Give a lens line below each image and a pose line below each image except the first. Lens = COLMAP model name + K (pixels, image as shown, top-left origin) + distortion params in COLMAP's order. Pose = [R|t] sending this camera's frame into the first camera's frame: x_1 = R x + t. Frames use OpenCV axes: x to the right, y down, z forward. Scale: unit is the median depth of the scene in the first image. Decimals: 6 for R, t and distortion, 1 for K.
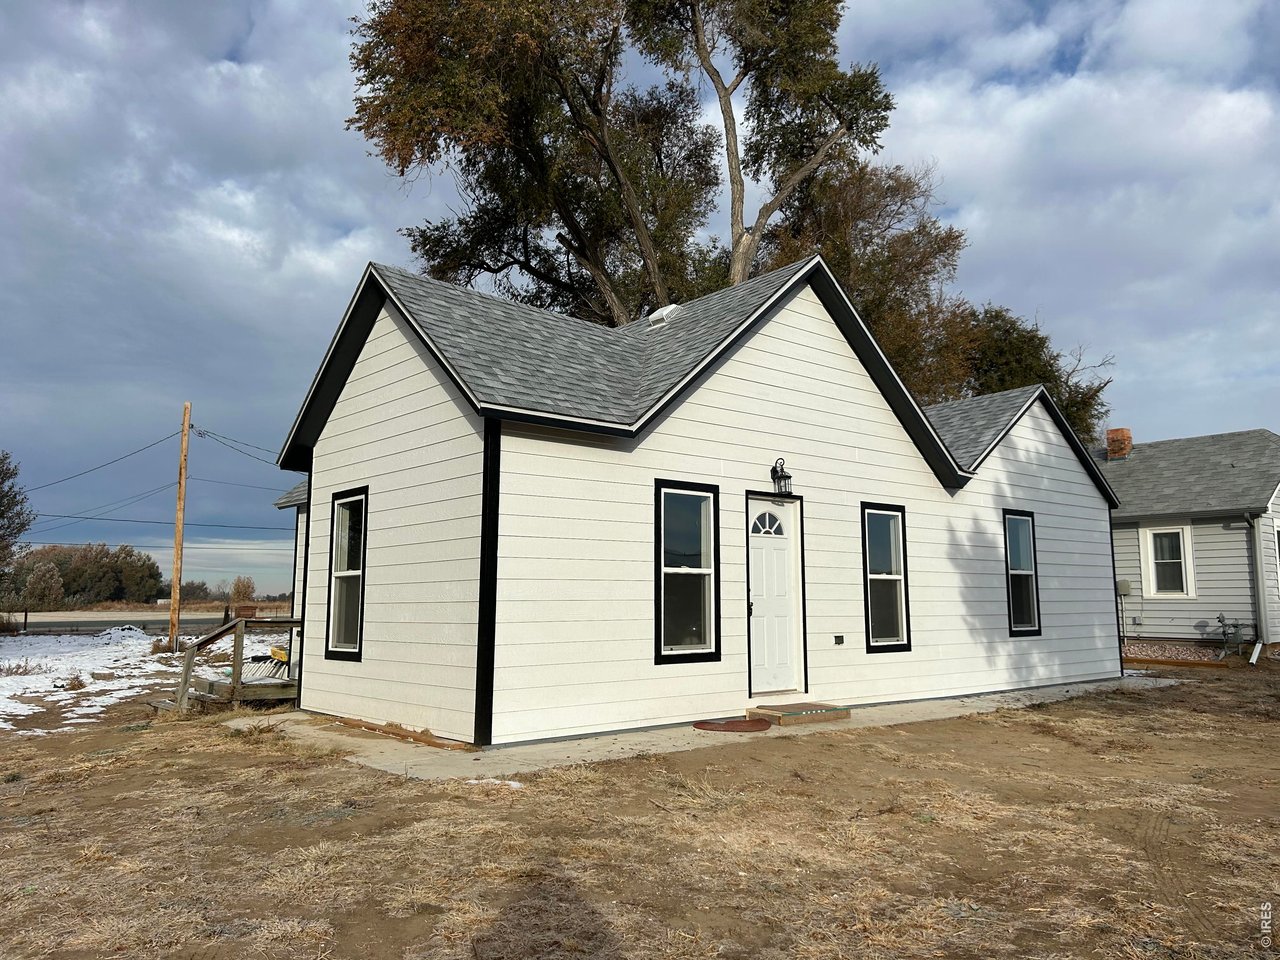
lens RADIAL K [[950.1, 0, 644.6], [0, 950.1, 447.3], [0, 0, 1]] dist [0.053601, -0.043000]
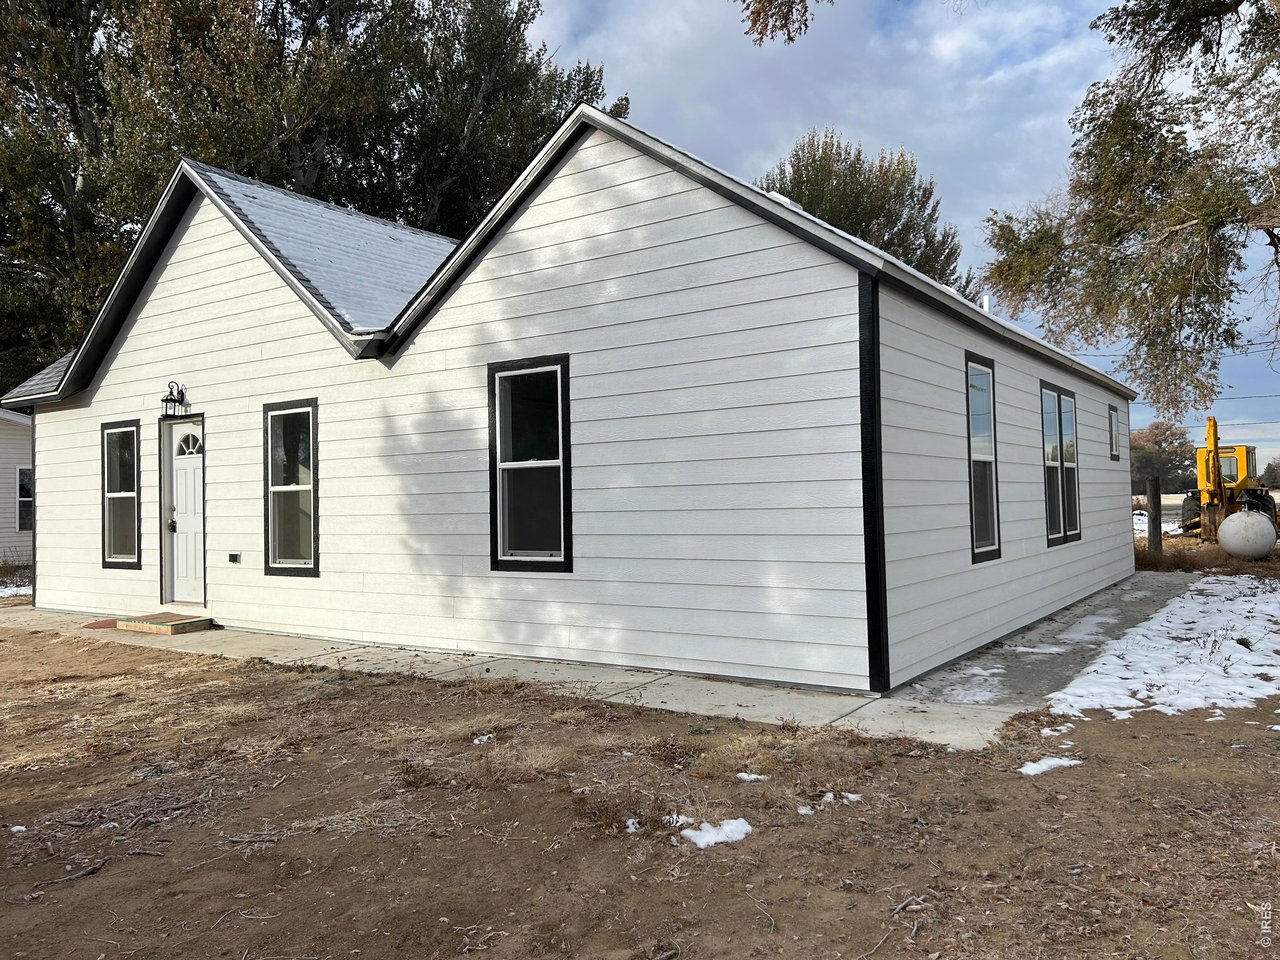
lens RADIAL K [[950.1, 0, 642.3], [0, 950.1, 477.4], [0, 0, 1]] dist [0.053601, -0.043000]
pose [[0.260121, -0.043203, -0.964609, 1.148247], [0.160823, 0.986983, -0.000837, 0.177243], [0.952089, -0.154914, 0.263683, 1.076453]]
